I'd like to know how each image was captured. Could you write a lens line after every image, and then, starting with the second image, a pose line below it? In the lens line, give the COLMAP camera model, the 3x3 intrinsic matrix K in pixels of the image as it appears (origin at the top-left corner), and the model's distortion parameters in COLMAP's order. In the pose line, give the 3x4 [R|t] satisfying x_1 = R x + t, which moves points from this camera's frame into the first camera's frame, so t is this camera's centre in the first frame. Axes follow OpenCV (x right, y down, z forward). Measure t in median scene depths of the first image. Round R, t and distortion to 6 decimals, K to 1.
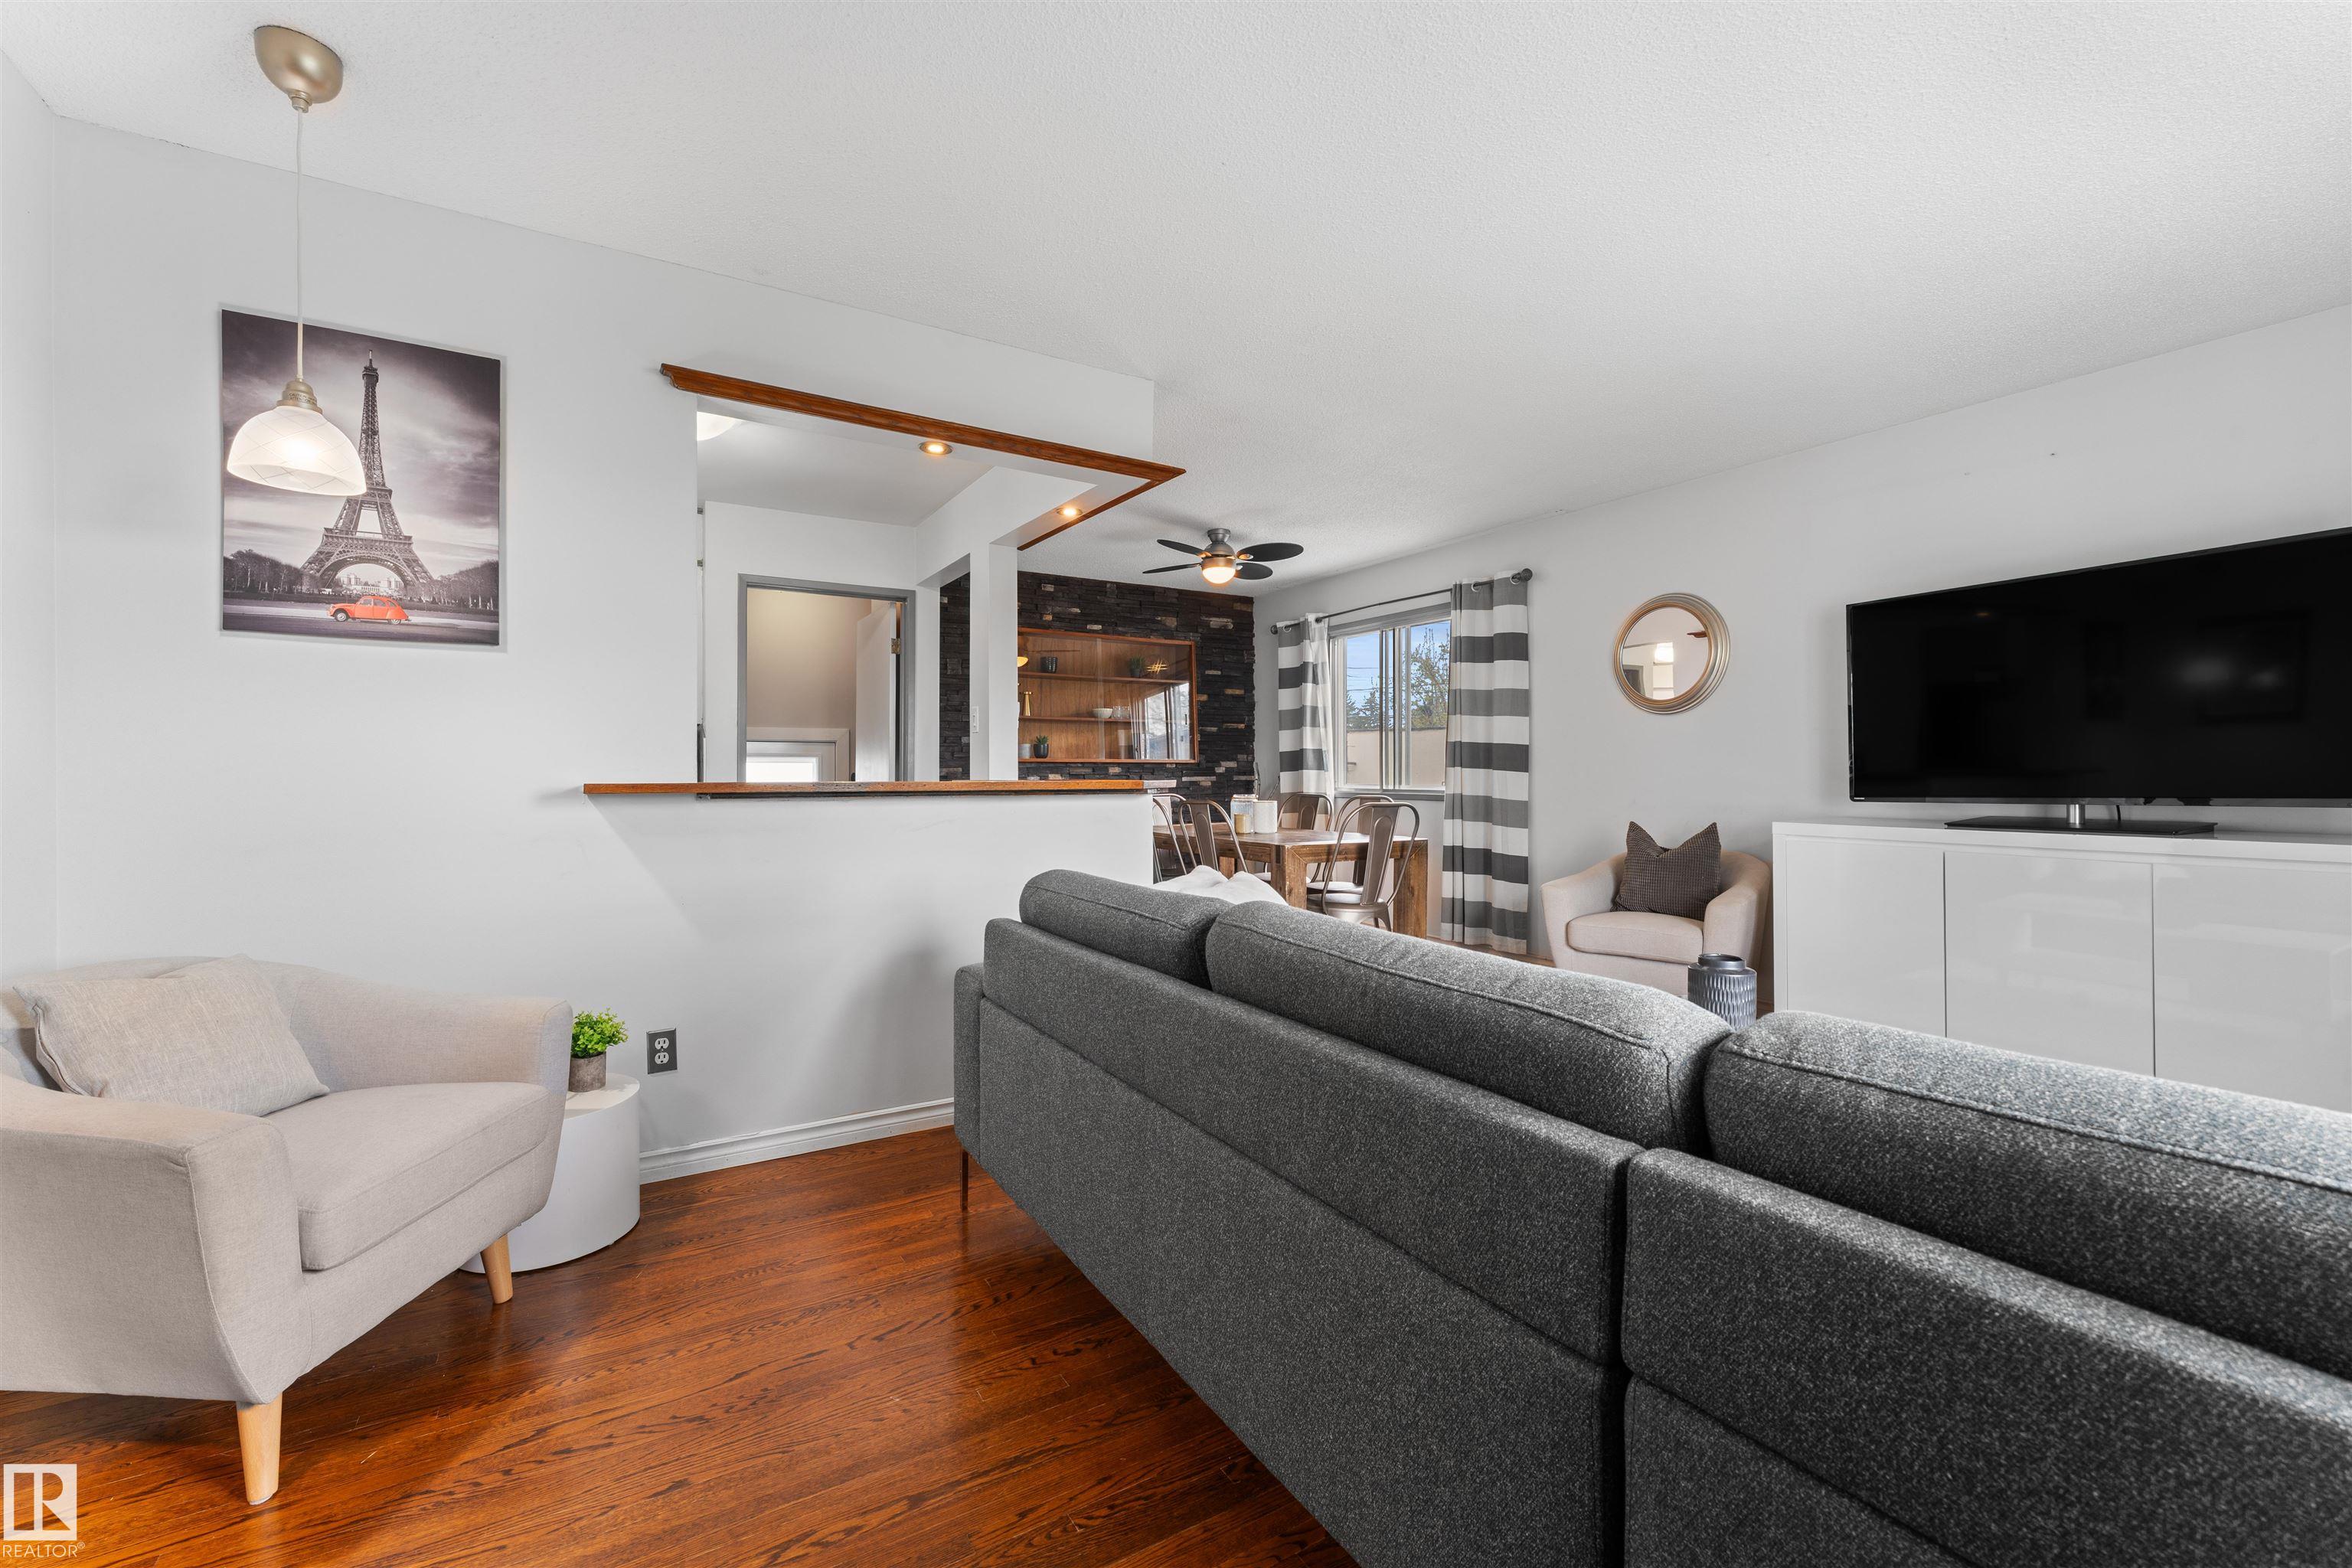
lens RADIAL K [[954.7, 0, 1161.8], [0, 954.7, 779.3], [0, 0, 1]] dist [-0.000900, -0.000187]
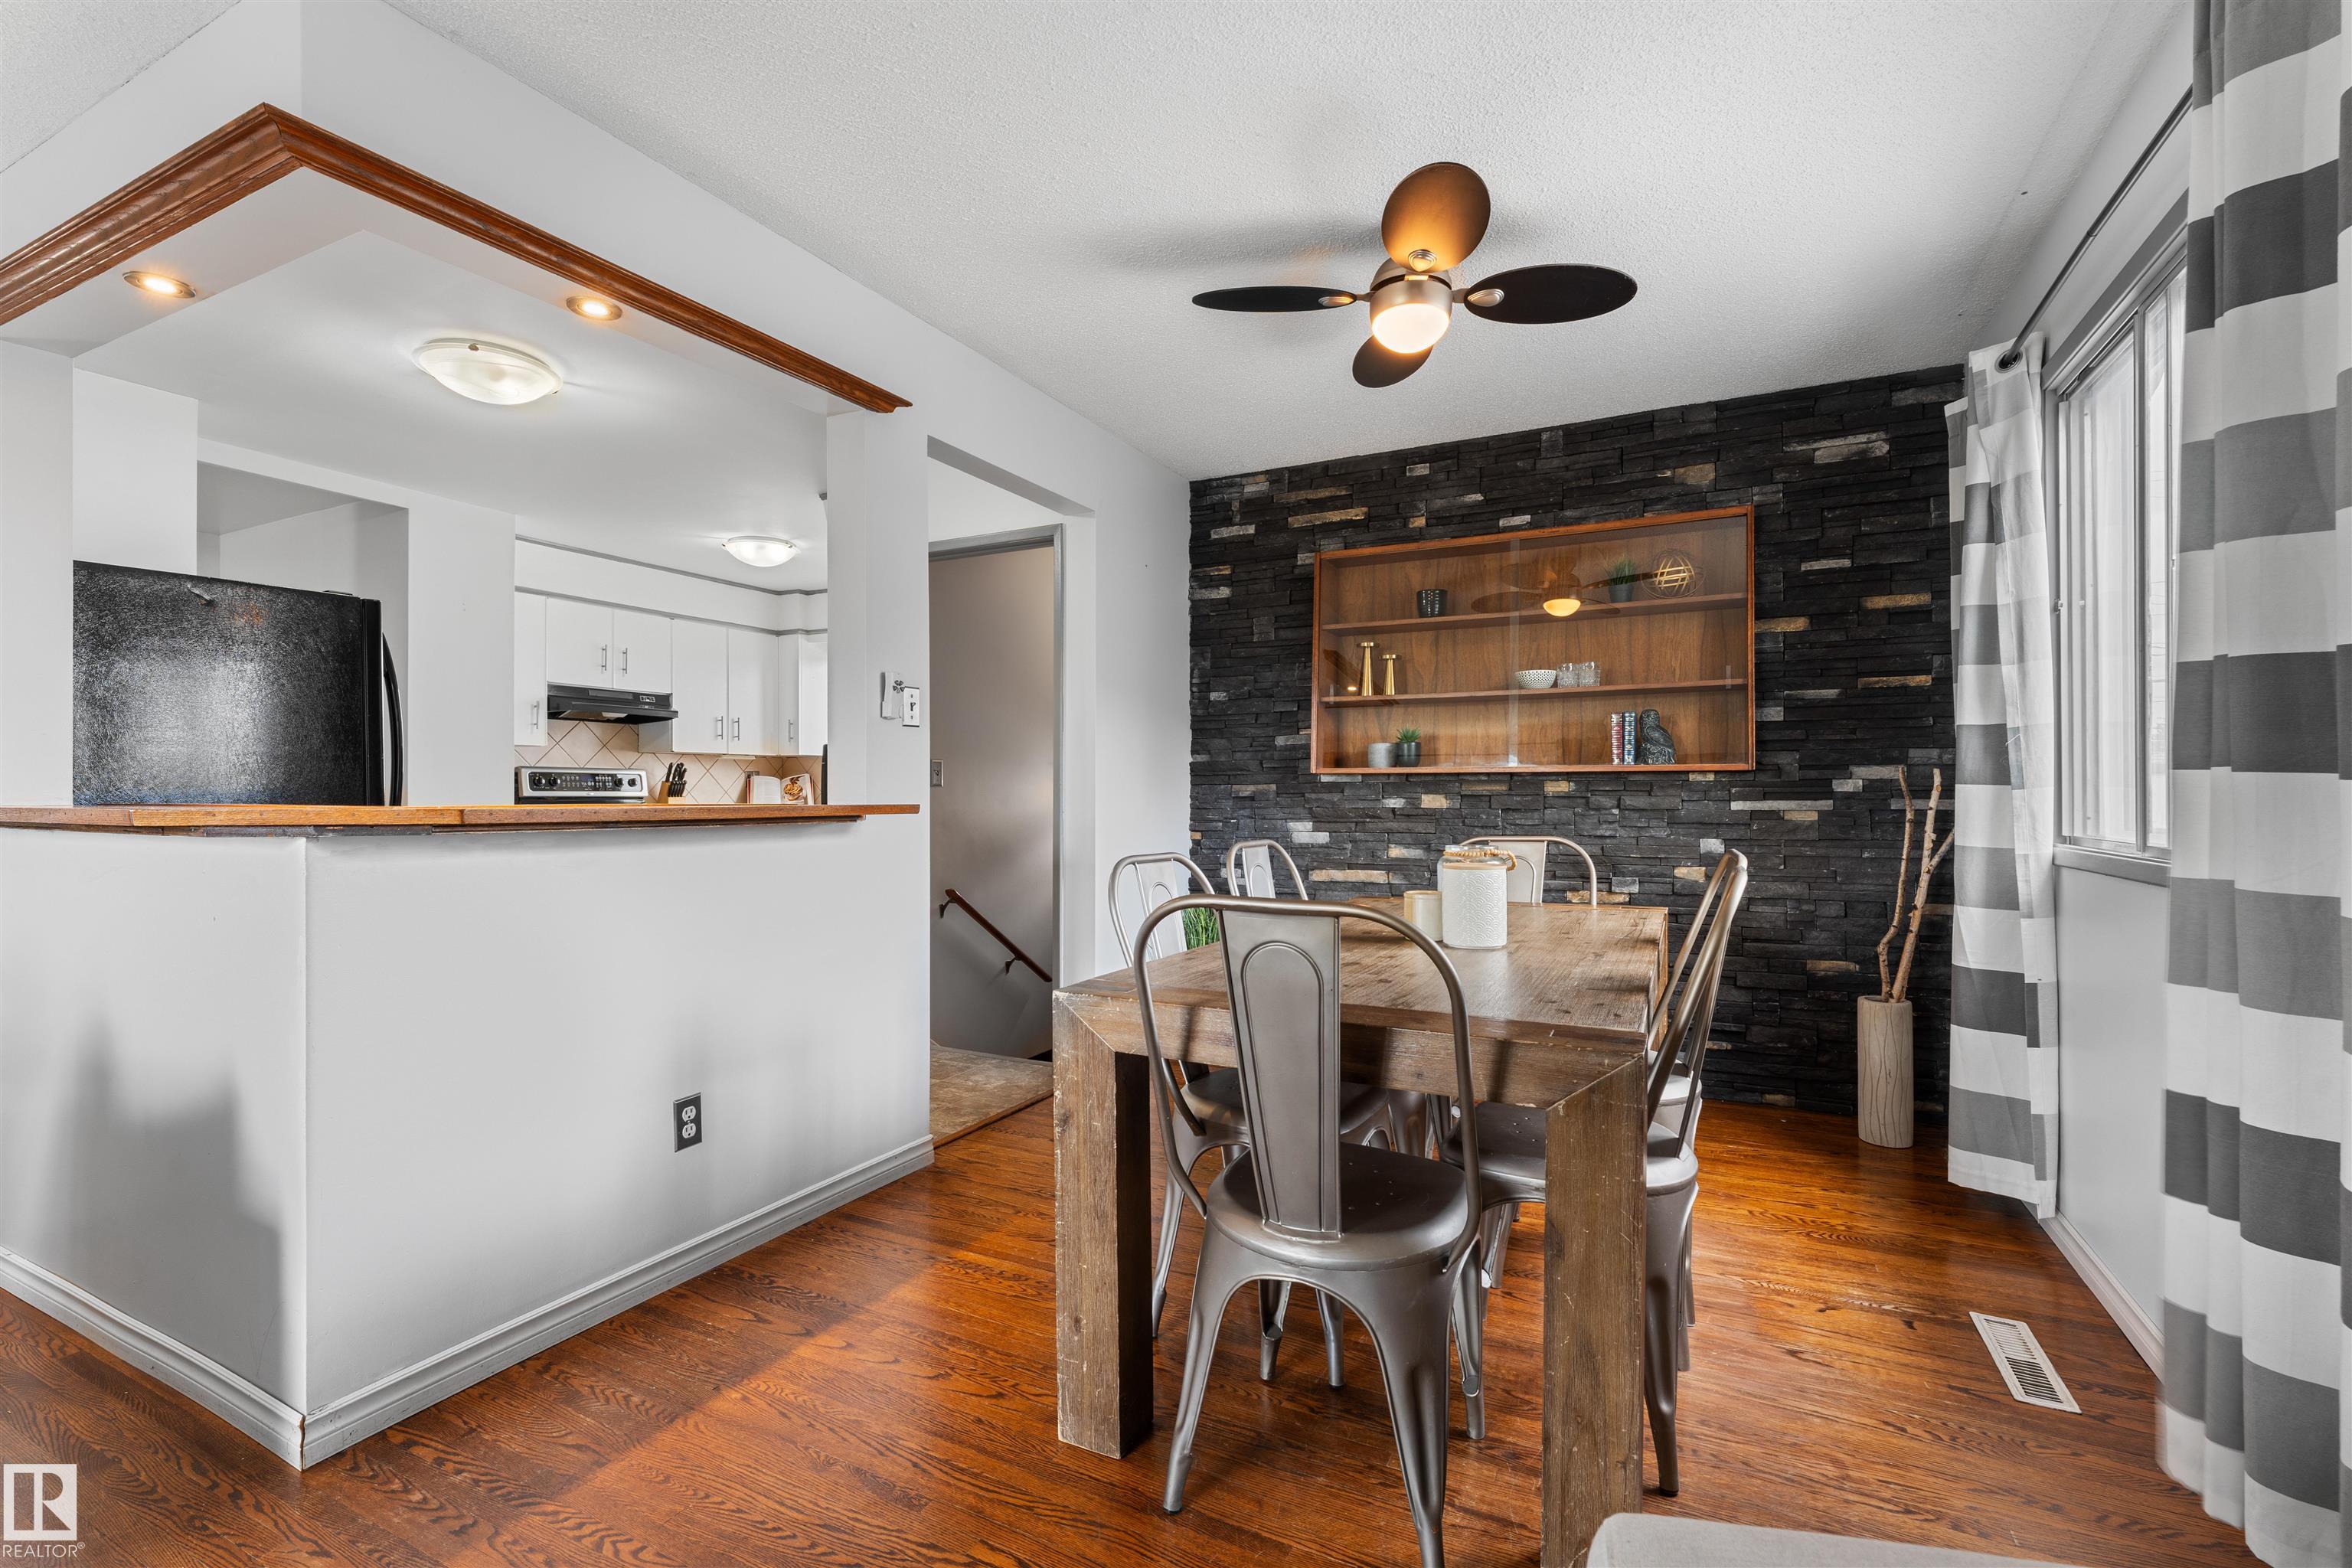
lens RADIAL K [[1034.5, 0, 1178.2], [0, 1034.5, 789.1], [0, 0, 1]] dist [0.000399, -0.000040]
pose [[0.538491, -0.002890, -0.842626, 0.321441], [-0.005416, 0.999962, -0.006891, -0.003629], [0.842614, 0.008275, 0.538455, 0.536288]]
